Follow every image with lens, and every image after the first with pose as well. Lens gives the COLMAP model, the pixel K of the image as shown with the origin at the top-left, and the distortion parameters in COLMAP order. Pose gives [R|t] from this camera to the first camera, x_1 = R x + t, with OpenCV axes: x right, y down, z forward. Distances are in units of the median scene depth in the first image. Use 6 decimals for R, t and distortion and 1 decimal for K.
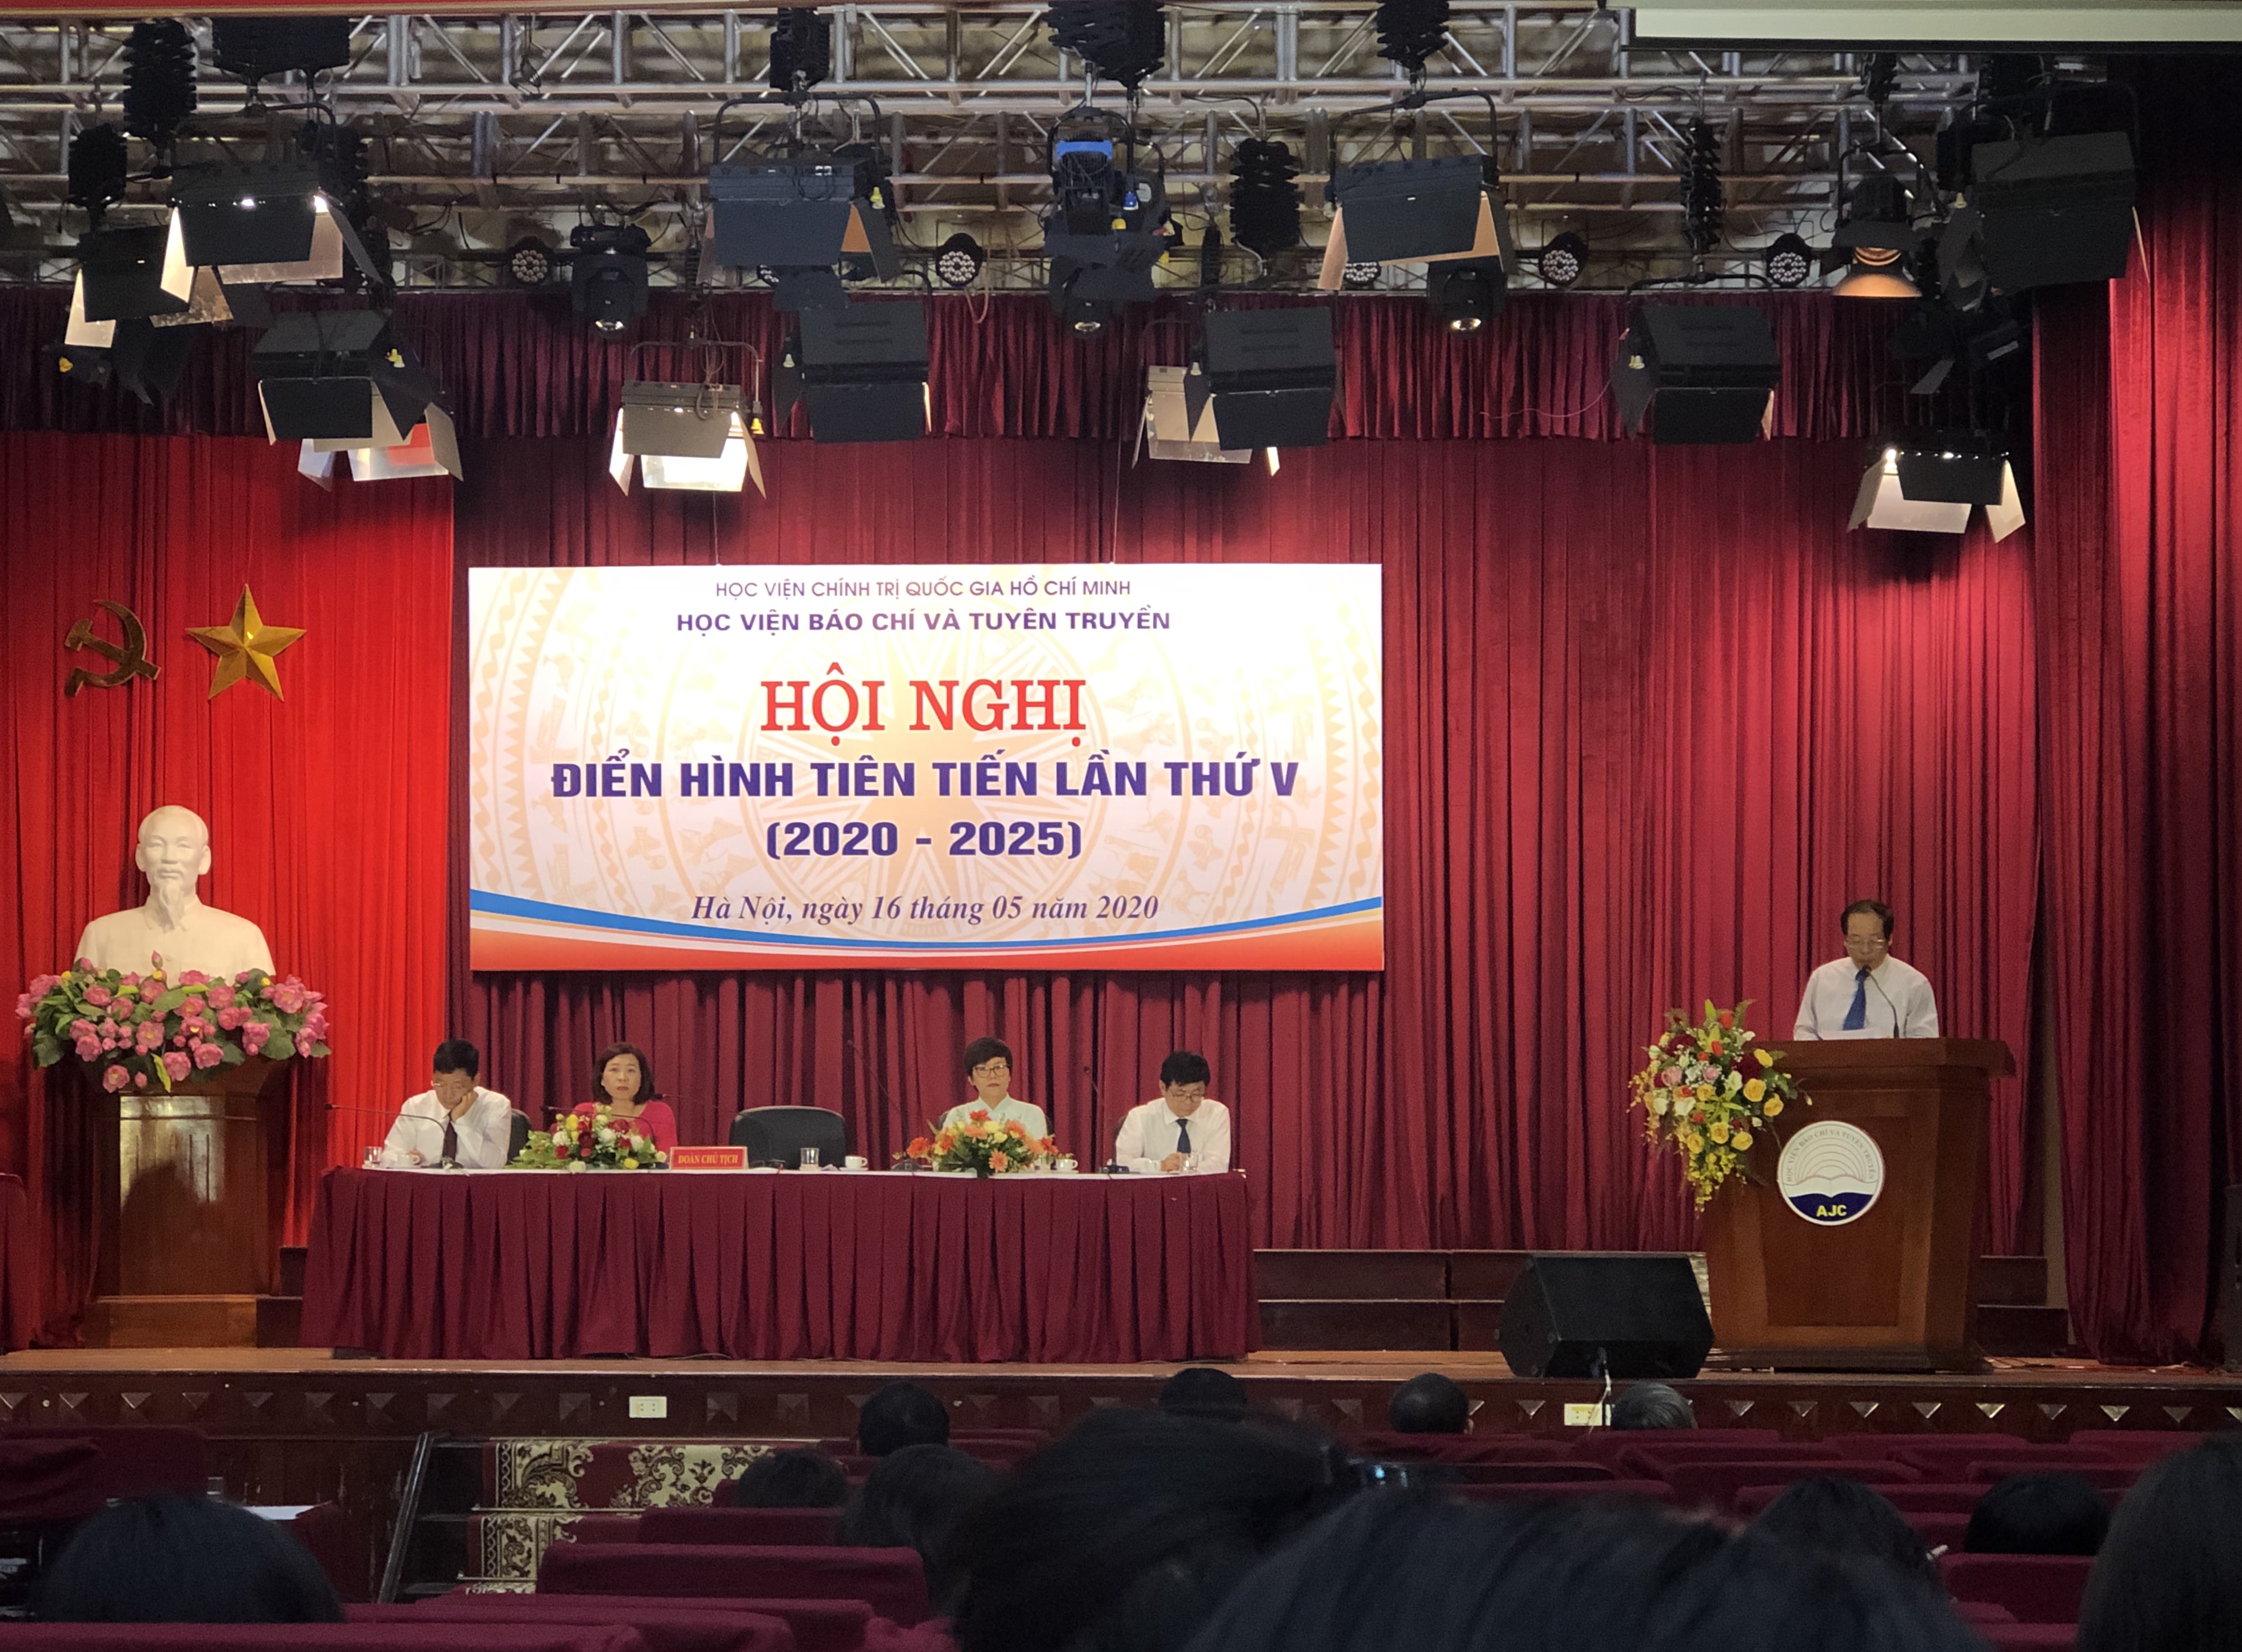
lens RADIAL K [[7409.0, 0, 1109.8], [0, 7409.0, 827.3], [0, 0, 1]] dist [-1.122681, 0.000000]
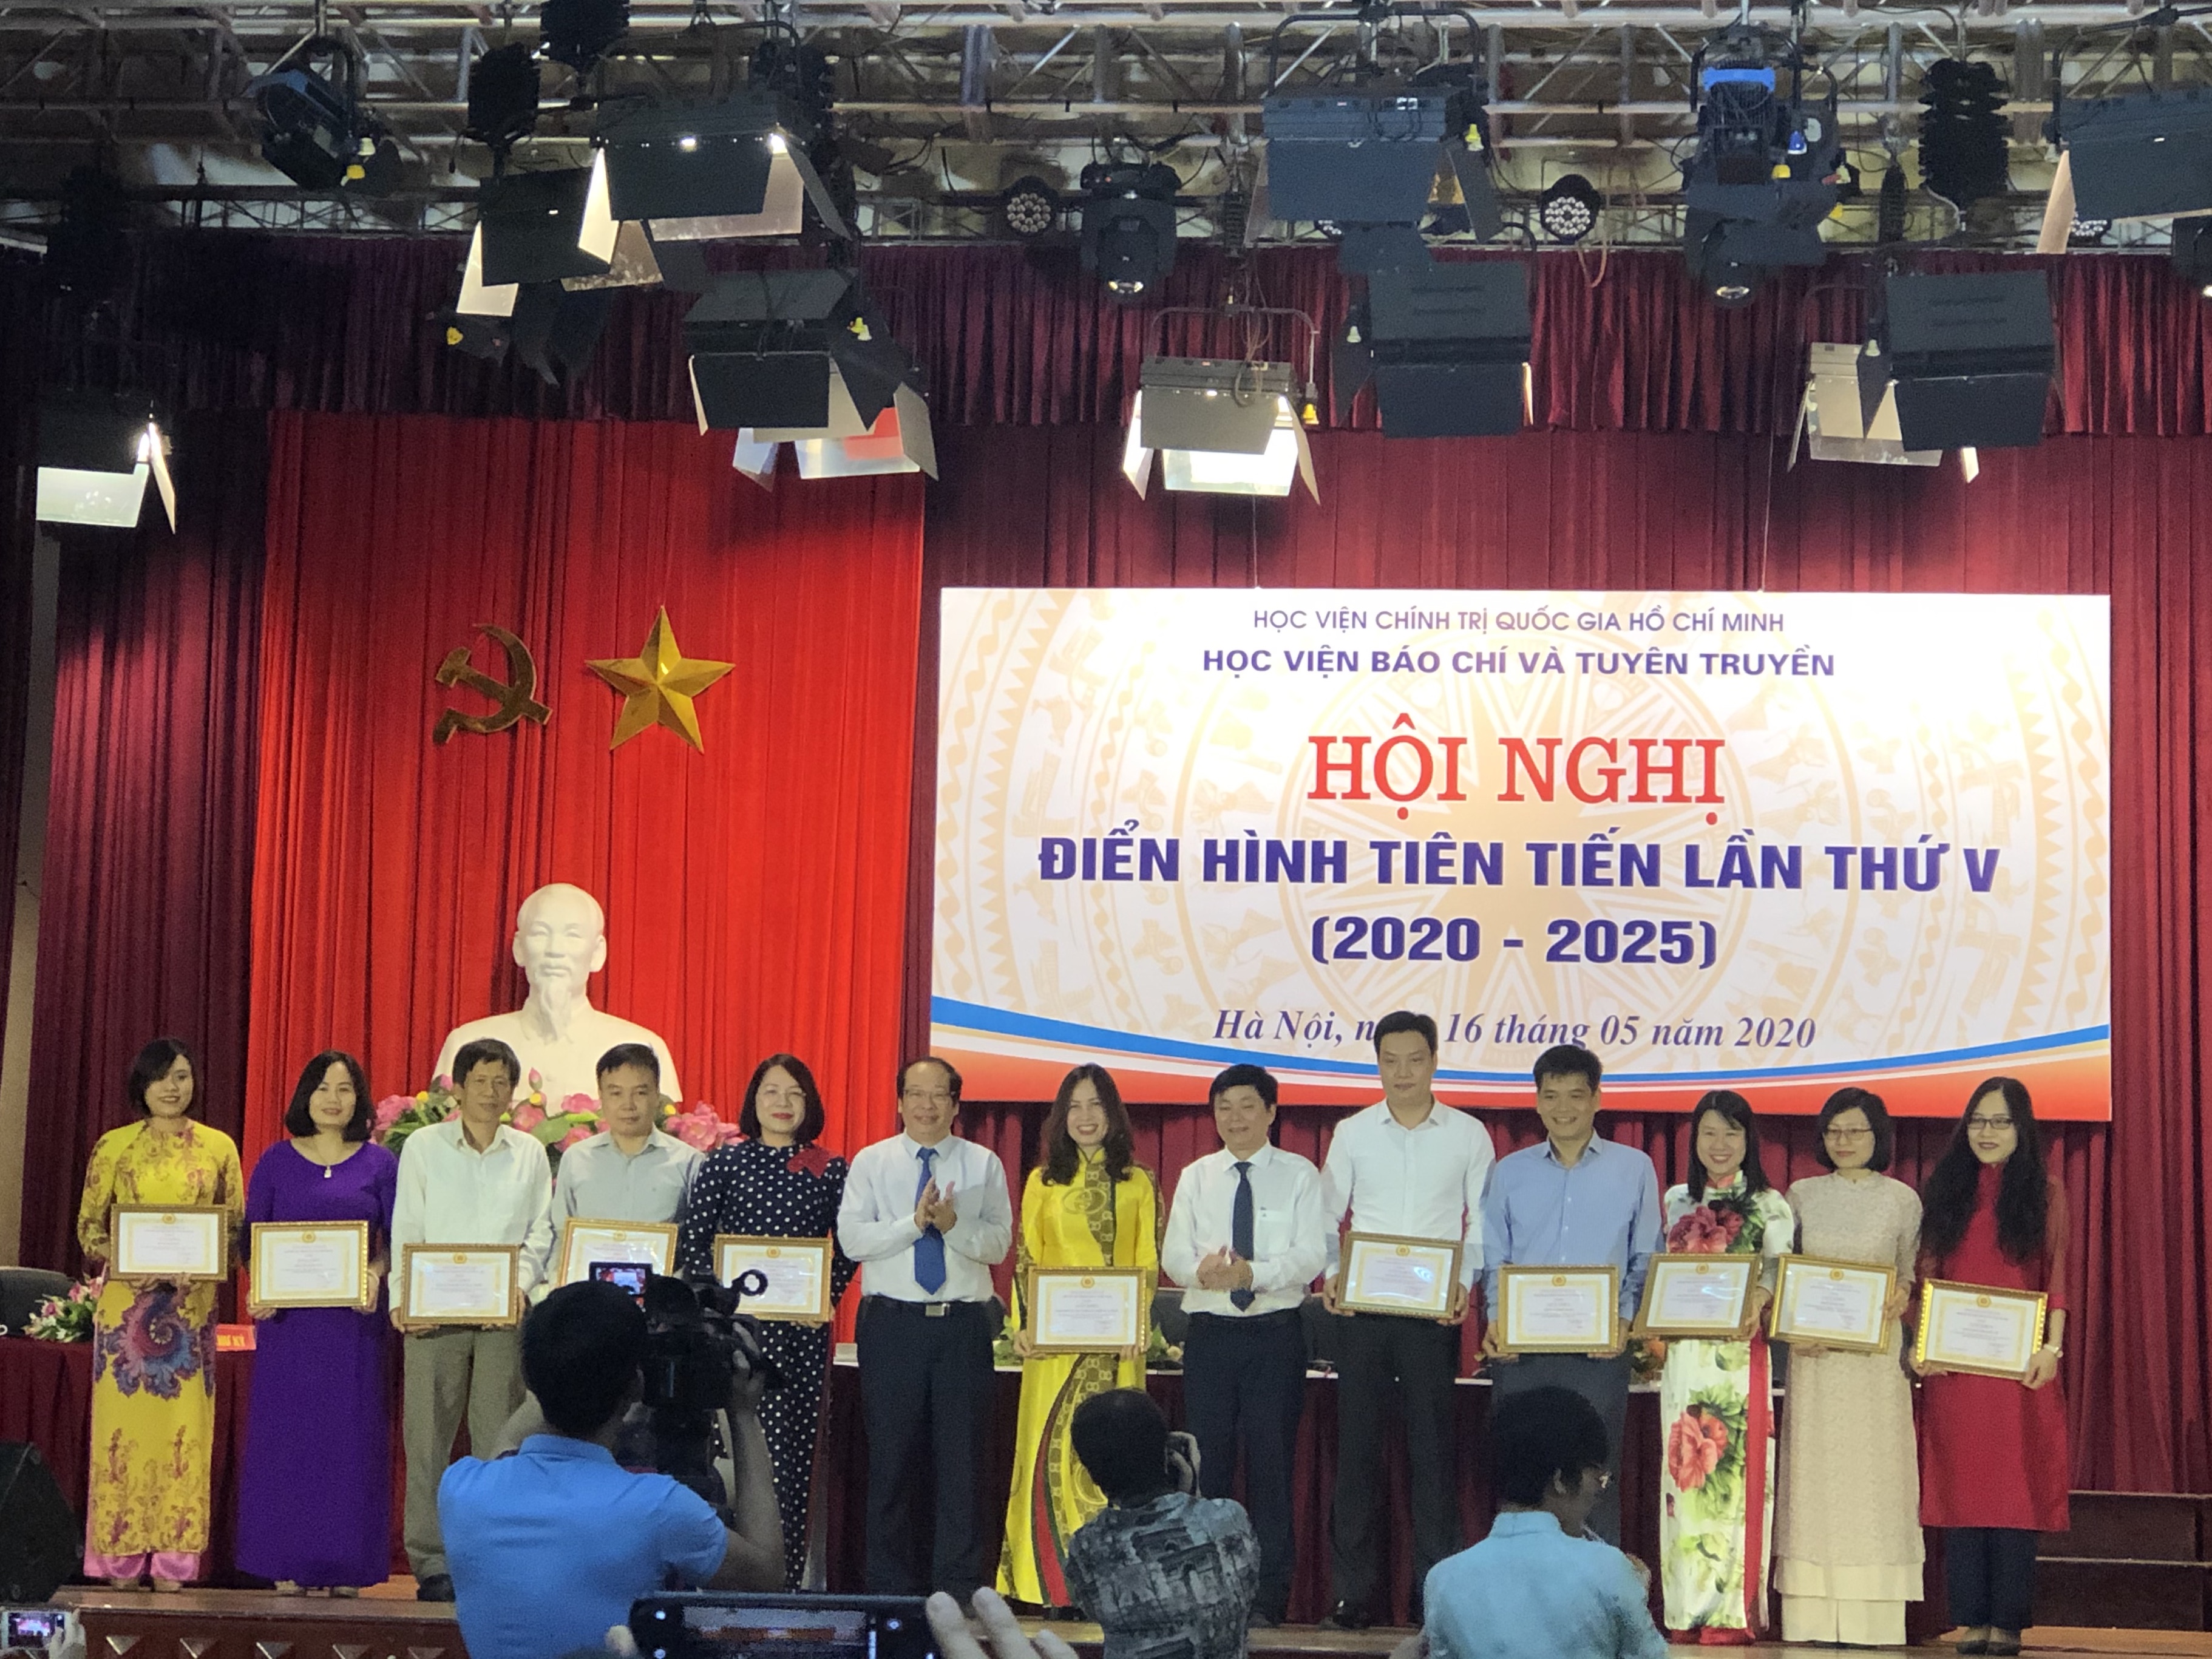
lens RADIAL K [[5777.0, 0, 1117.8], [0, 5777.0, 810.9], [0, 0, 1]] dist [0.067216, 0.000000]
pose [[0.994294, 0.012921, -0.105890, -0.002211], [-0.015094, 0.999691, -0.019745, 0.000587], [0.105602, 0.021231, 0.994182, 0.381062]]
